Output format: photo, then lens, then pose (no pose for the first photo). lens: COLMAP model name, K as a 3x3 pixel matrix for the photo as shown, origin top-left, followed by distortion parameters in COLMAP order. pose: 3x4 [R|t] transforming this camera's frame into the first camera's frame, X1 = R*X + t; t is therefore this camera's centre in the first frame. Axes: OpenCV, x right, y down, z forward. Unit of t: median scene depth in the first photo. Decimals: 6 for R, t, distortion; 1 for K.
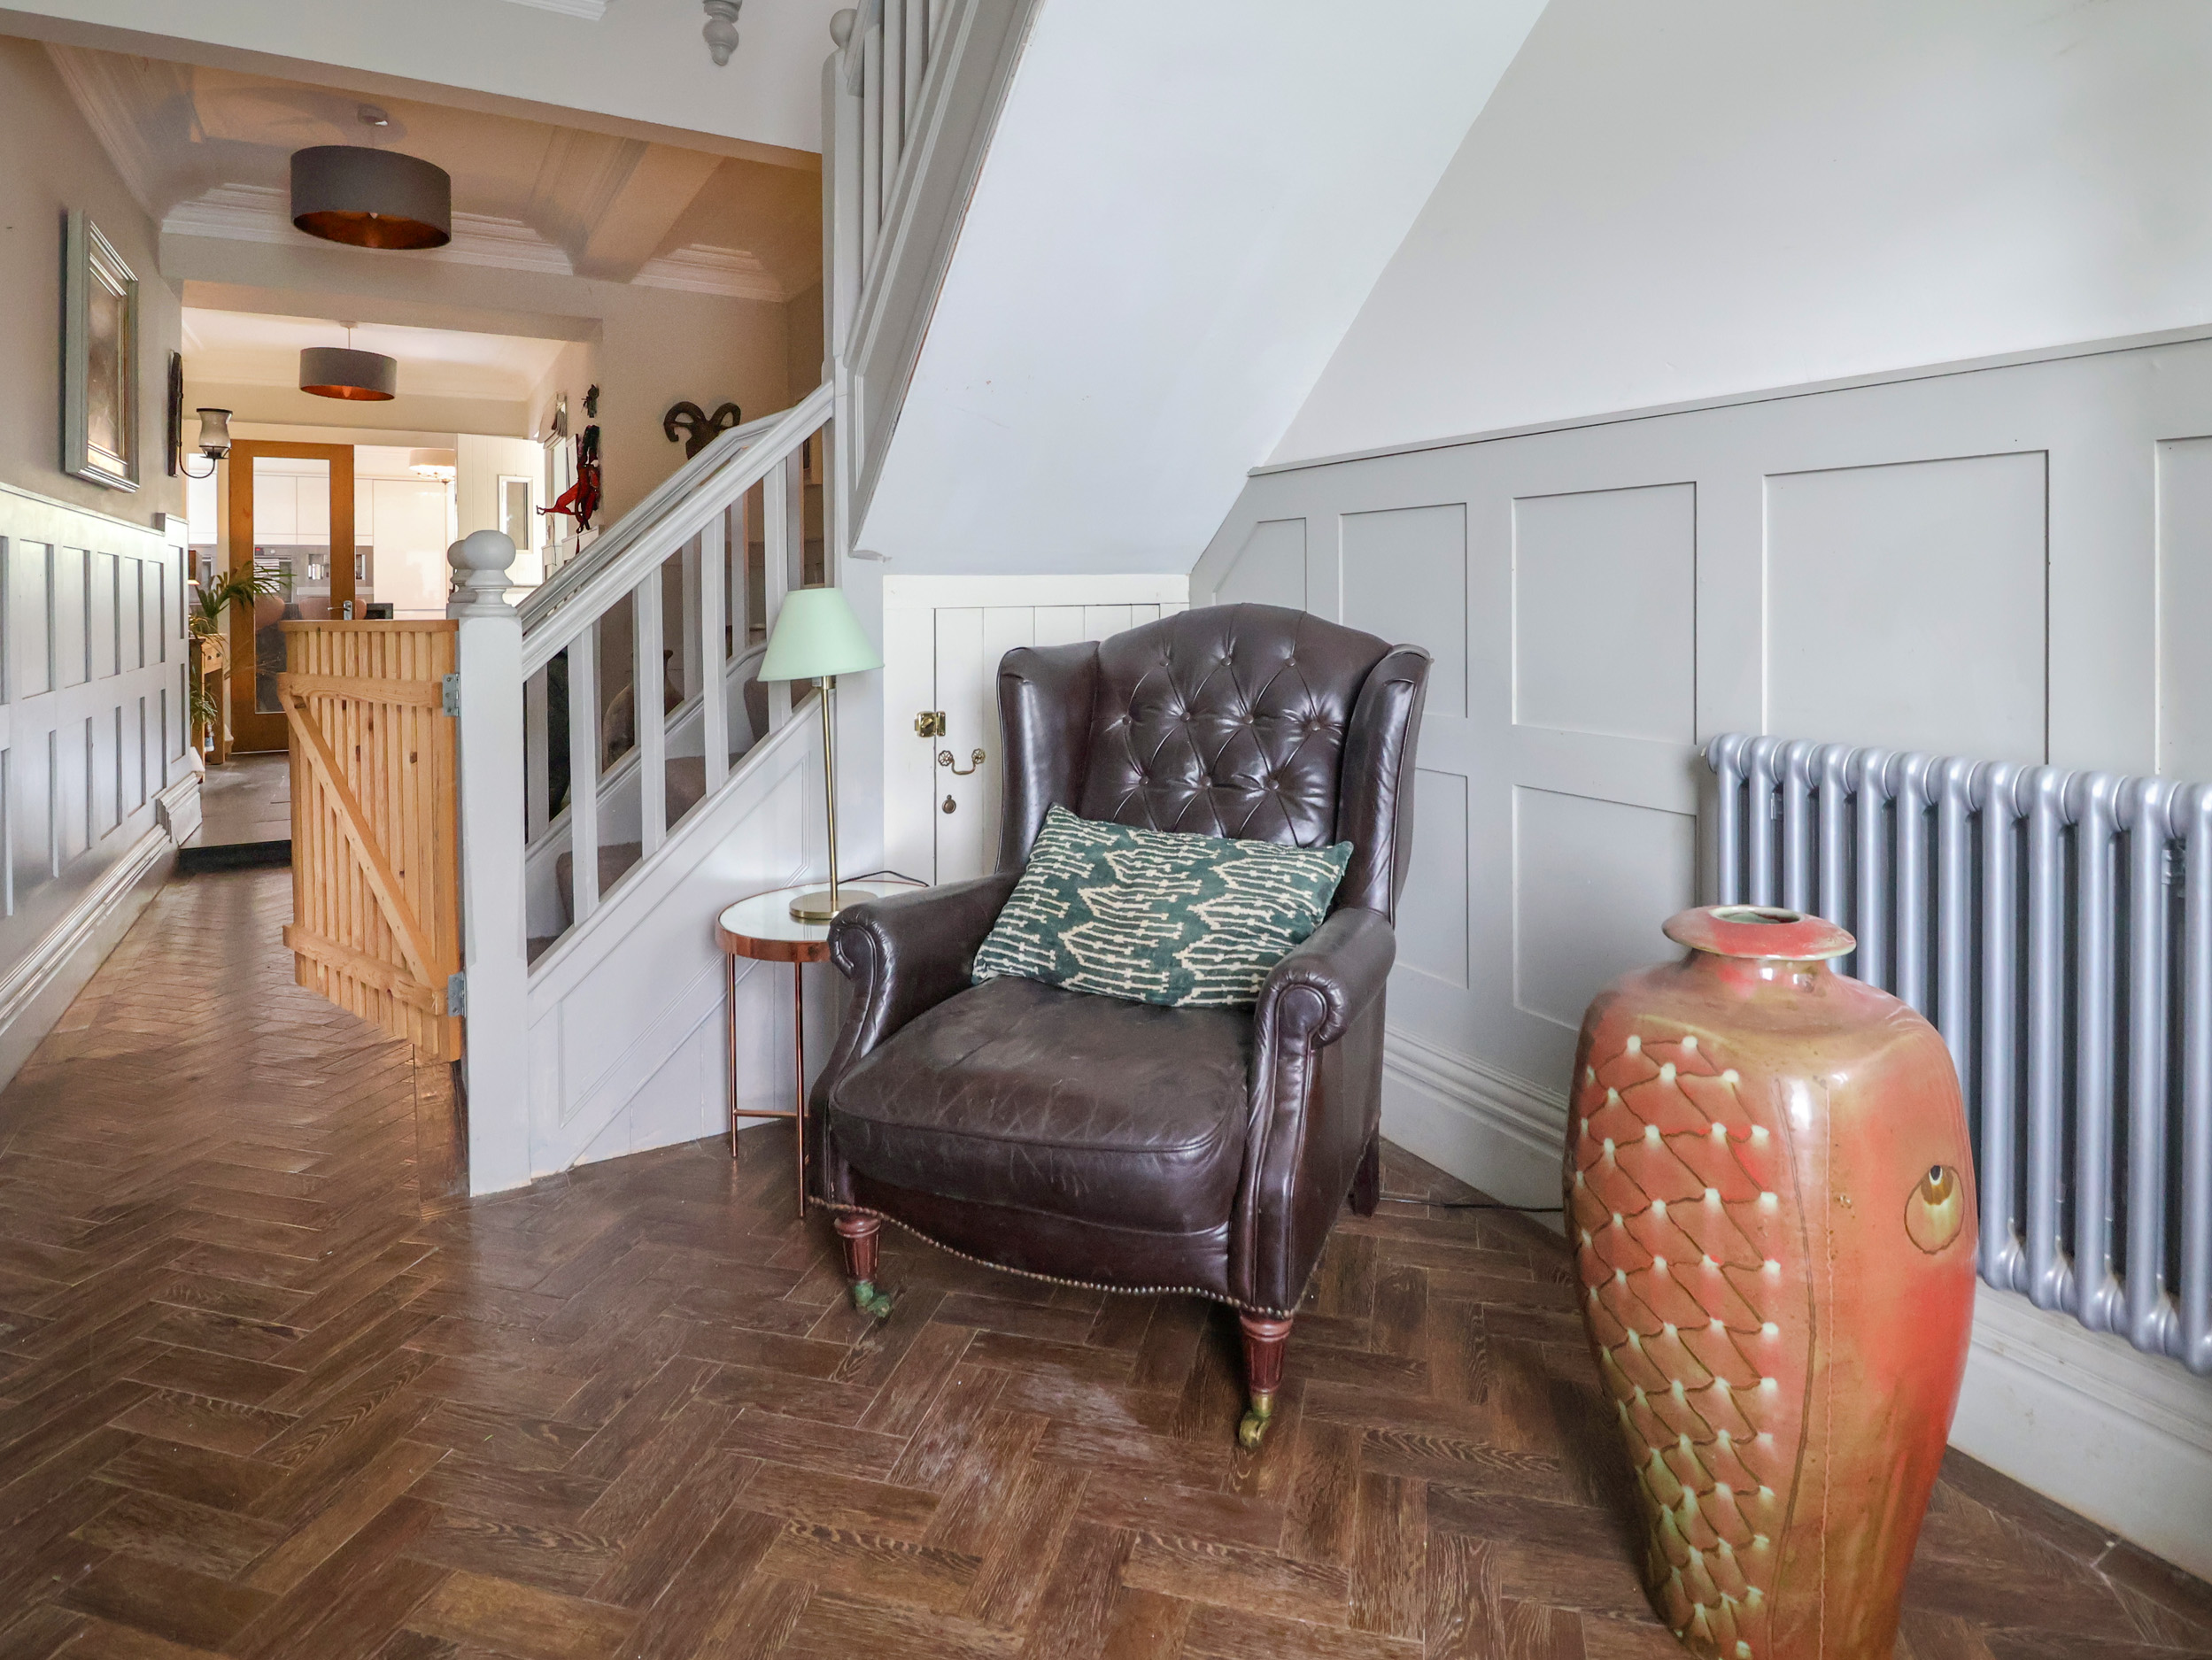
lens RADIAL K [[1204.1, 0, 1090.2], [0, 1204.1, 818.0], [0, 0, 1]] dist [0.002216, -0.013471]
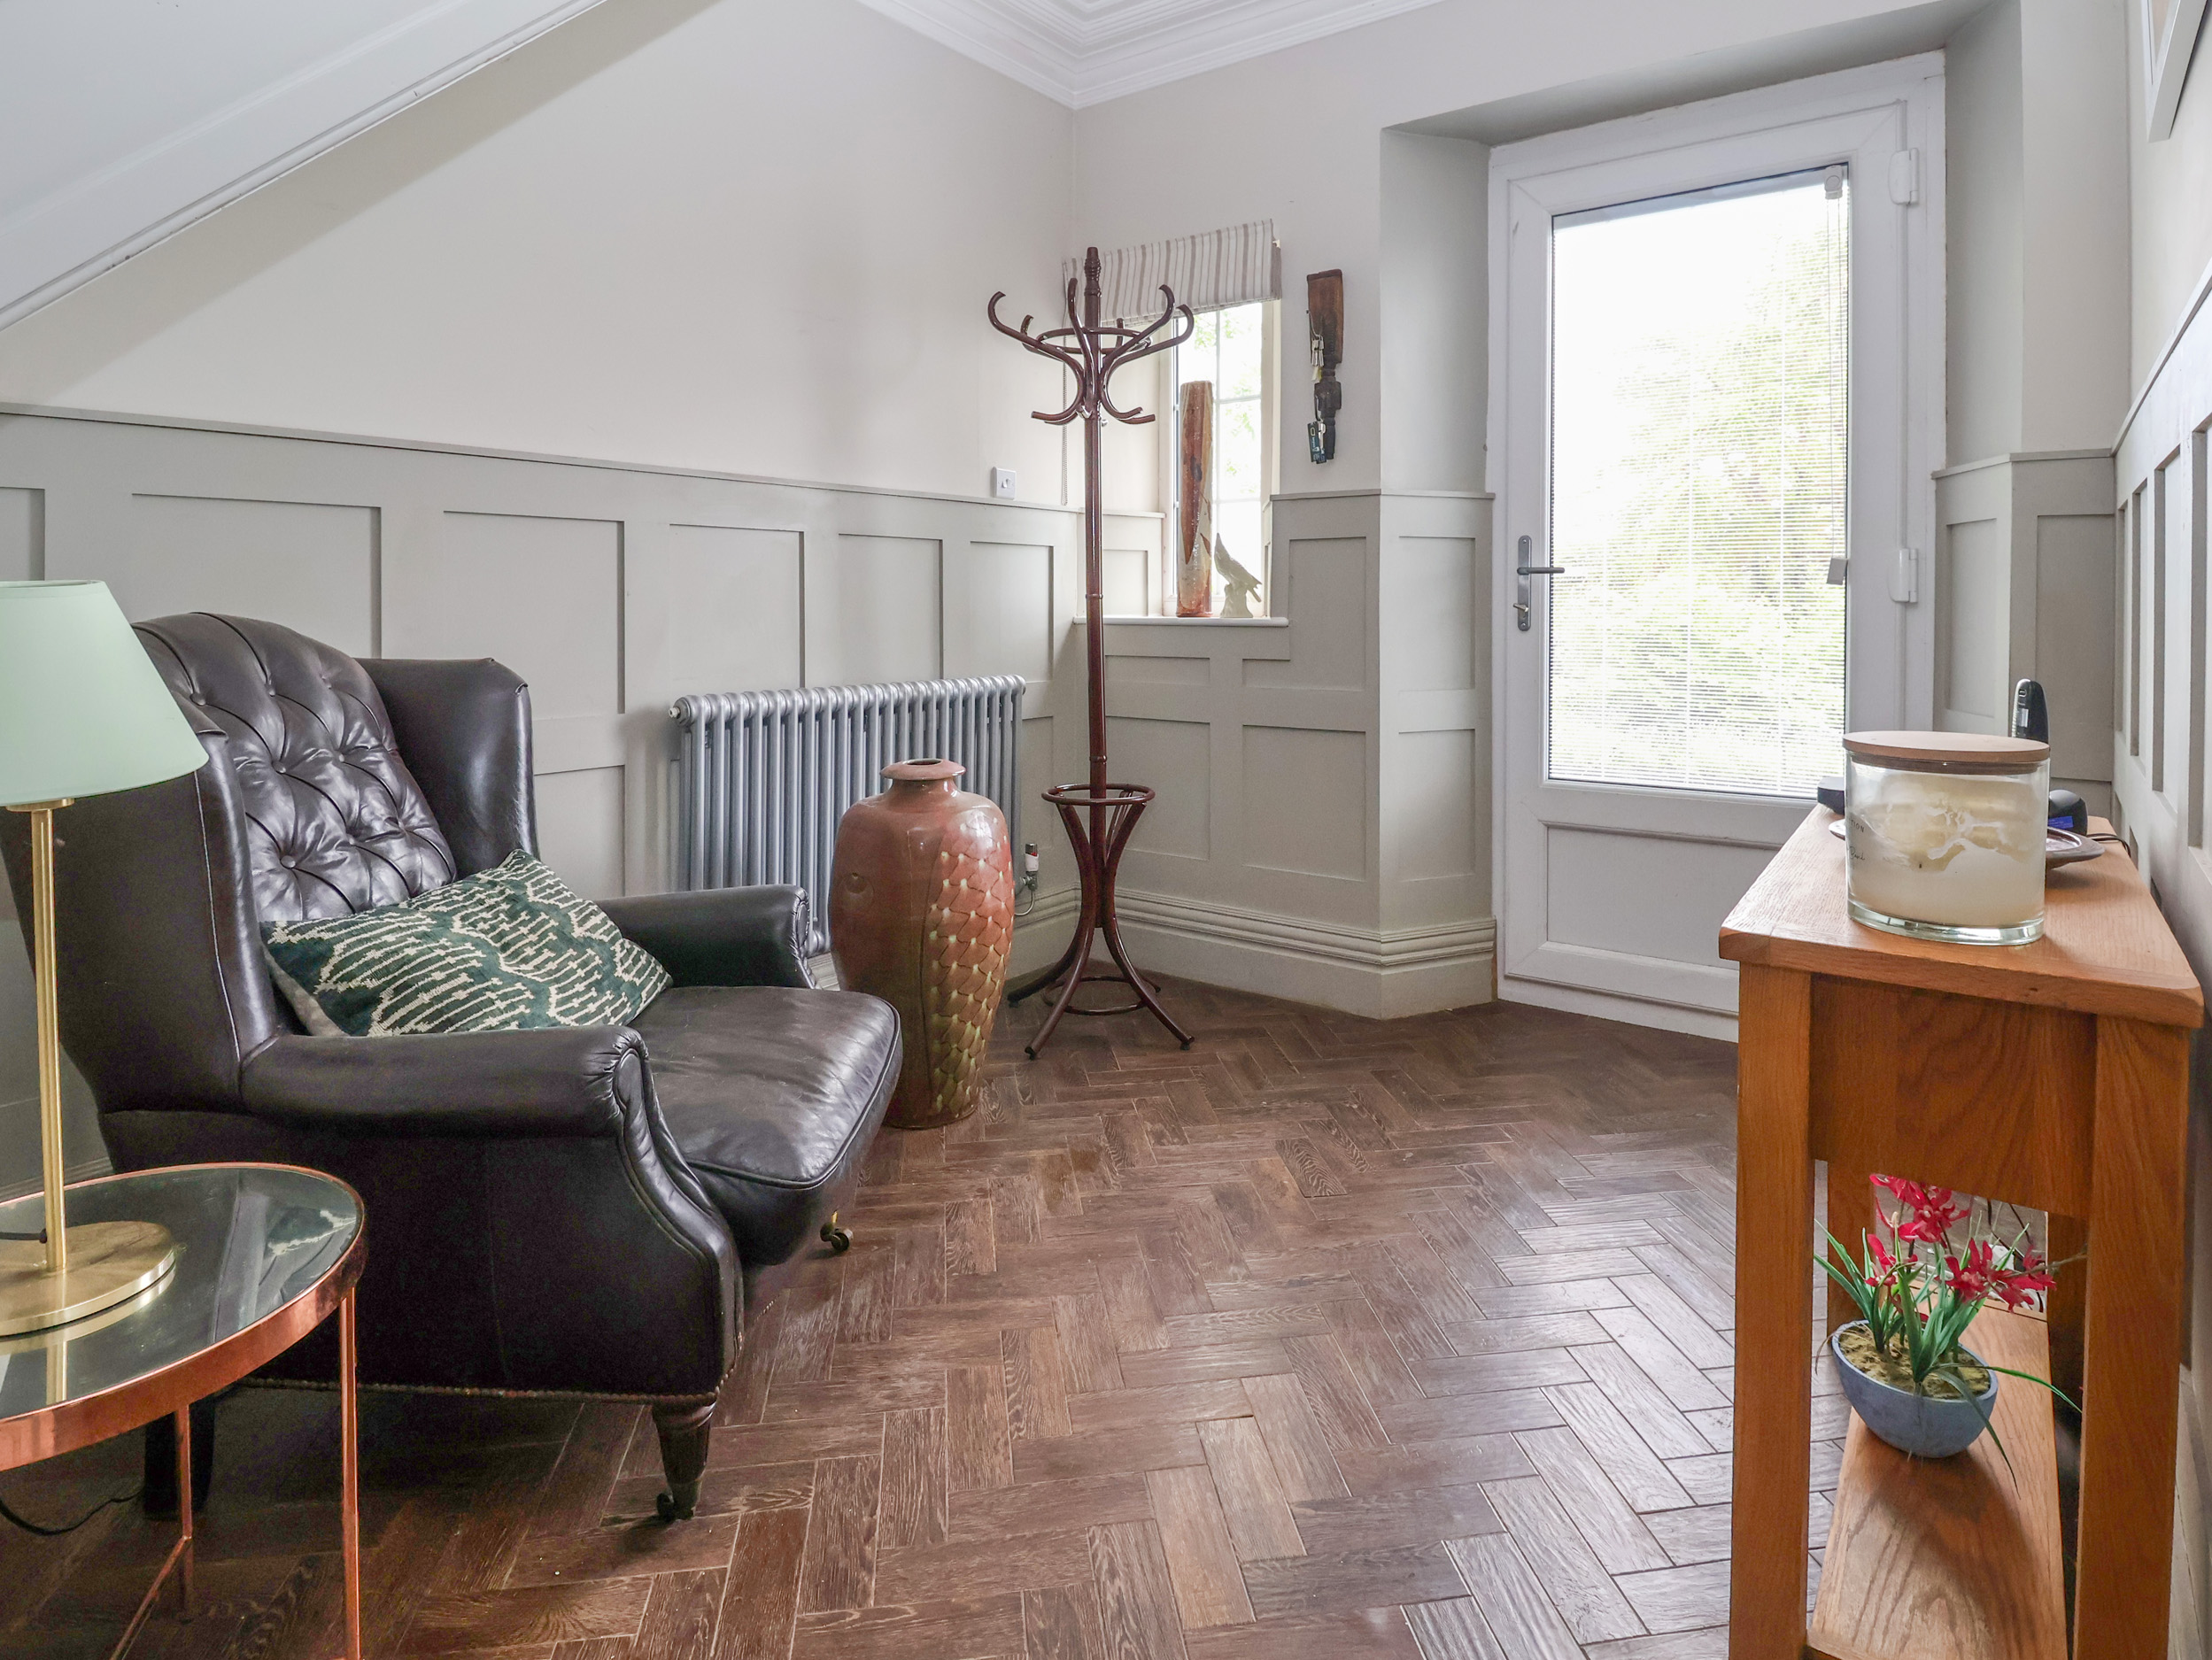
lens RADIAL K [[1204.1, 0, 1090.2], [0, 1204.1, 818.0], [0, 0, 1]] dist [0.002216, -0.013471]
pose [[-0.398944, -0.138740, 0.906419, -1.095659], [0.153219, 0.964505, 0.215068, -0.187115], [-0.904084, 0.224680, -0.363526, 1.091512]]
